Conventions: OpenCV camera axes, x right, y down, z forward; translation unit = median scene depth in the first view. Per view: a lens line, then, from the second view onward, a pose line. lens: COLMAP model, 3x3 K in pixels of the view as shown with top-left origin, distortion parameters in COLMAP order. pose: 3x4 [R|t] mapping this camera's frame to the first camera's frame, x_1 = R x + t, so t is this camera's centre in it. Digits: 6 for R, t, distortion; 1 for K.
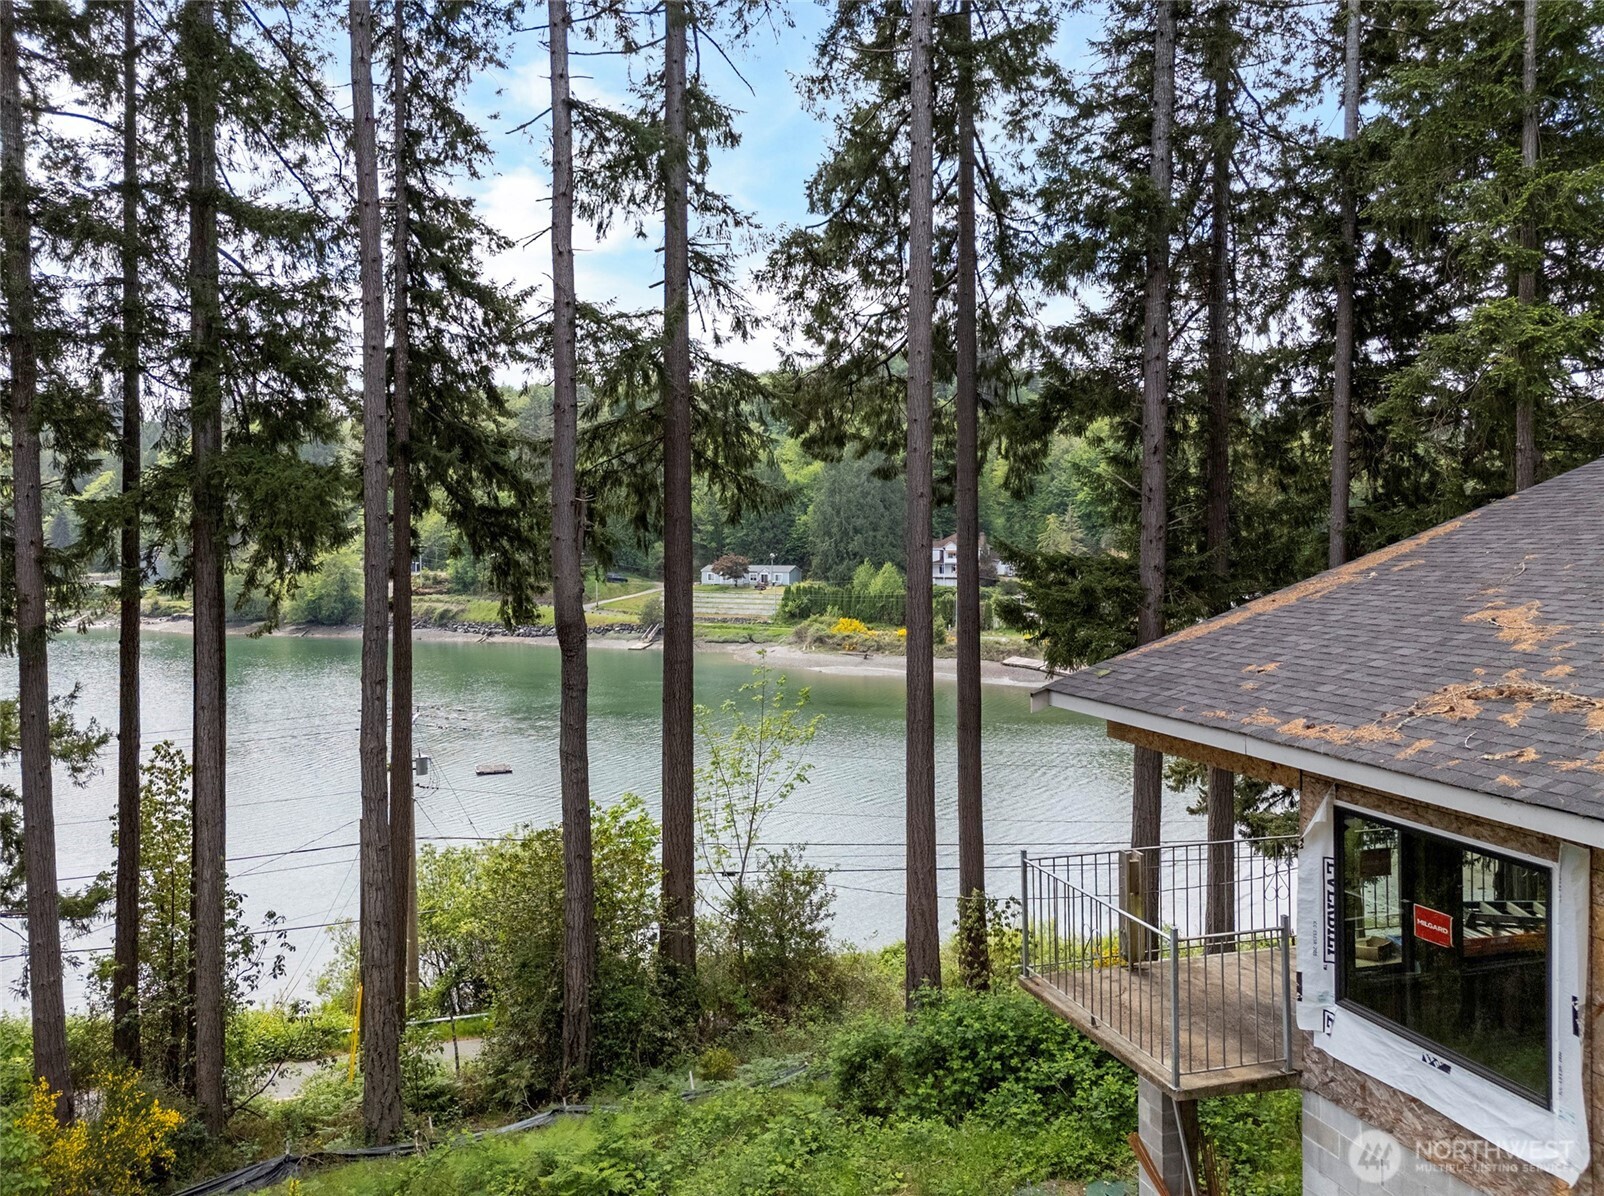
lens RADIAL K [[1161.1, 0, 802.0], [0, 1161.1, 598.0], [0, 0, 1]] dist [-0.001492, -0.001608]
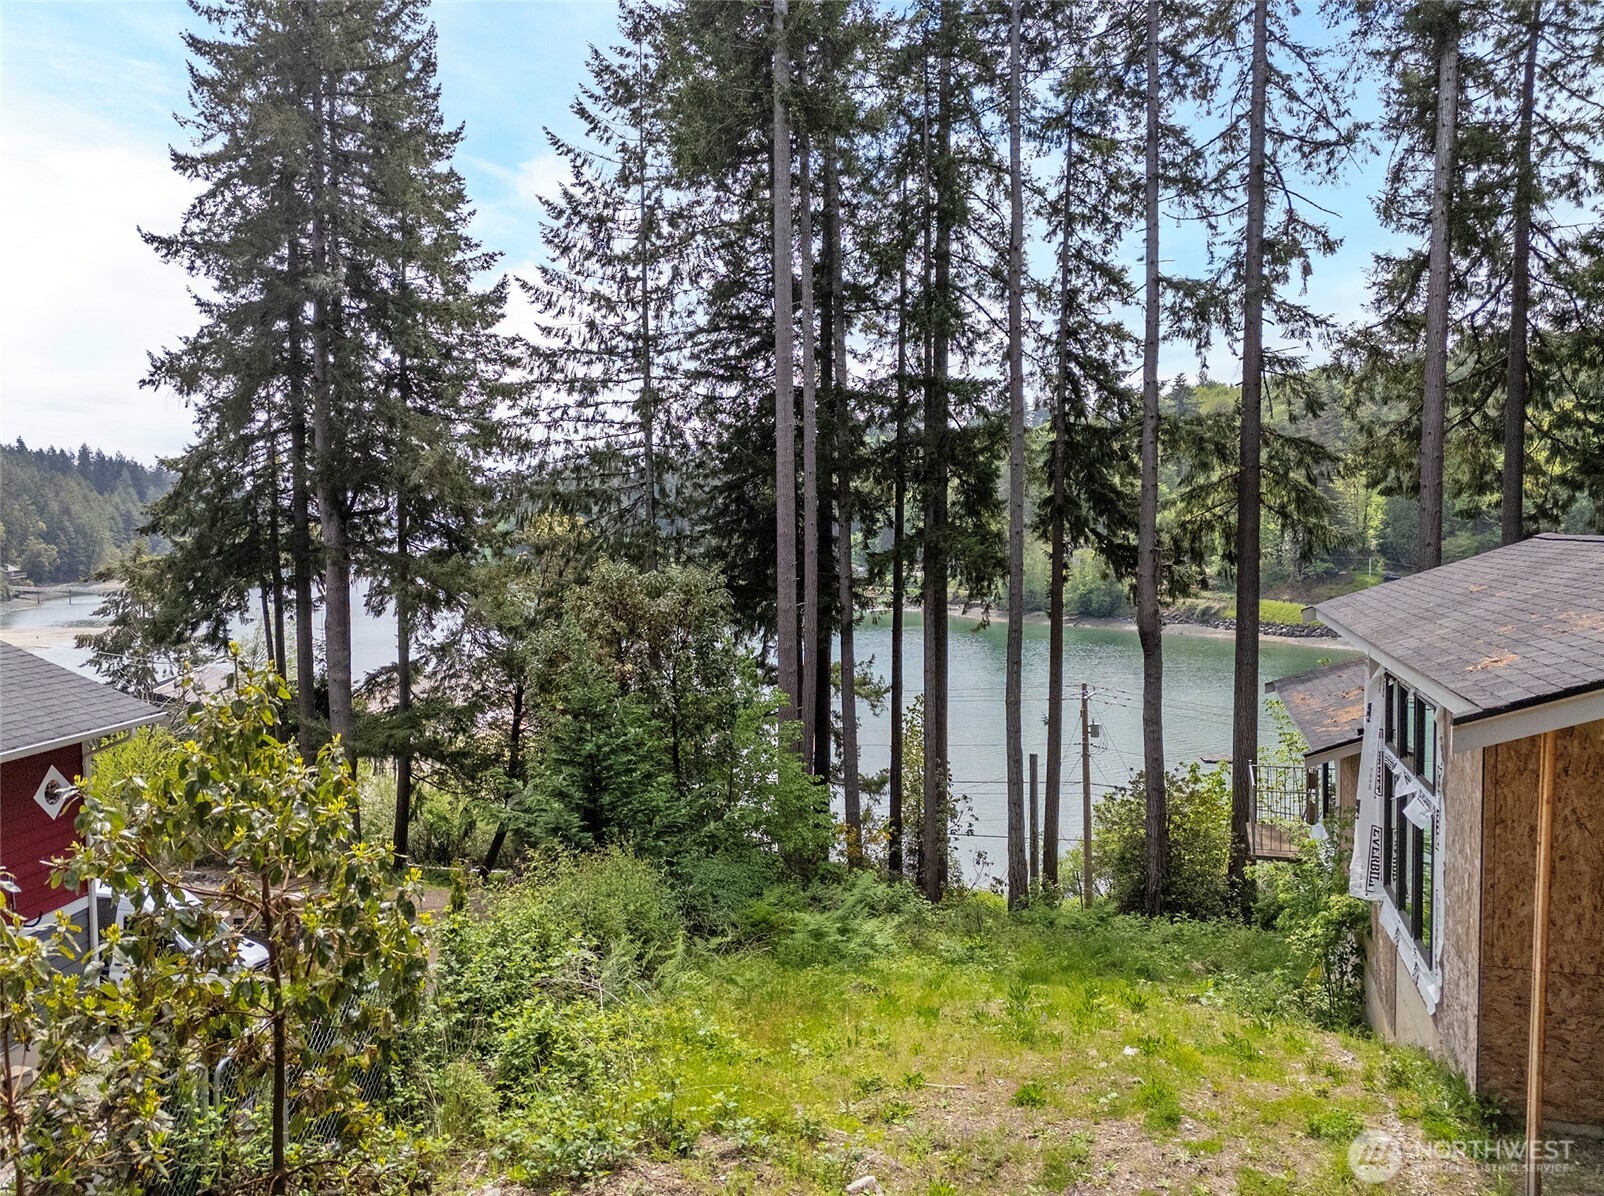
lens RADIAL K [[1161.1, 0, 802.0], [0, 1161.1, 598.0], [0, 0, 1]] dist [-0.001492, -0.001608]
pose [[0.792711, 0.029687, -0.608874, 0.297832], [-0.026202, 0.999550, 0.014623, -0.027278], [0.609034, 0.004361, 0.793132, -0.375840]]
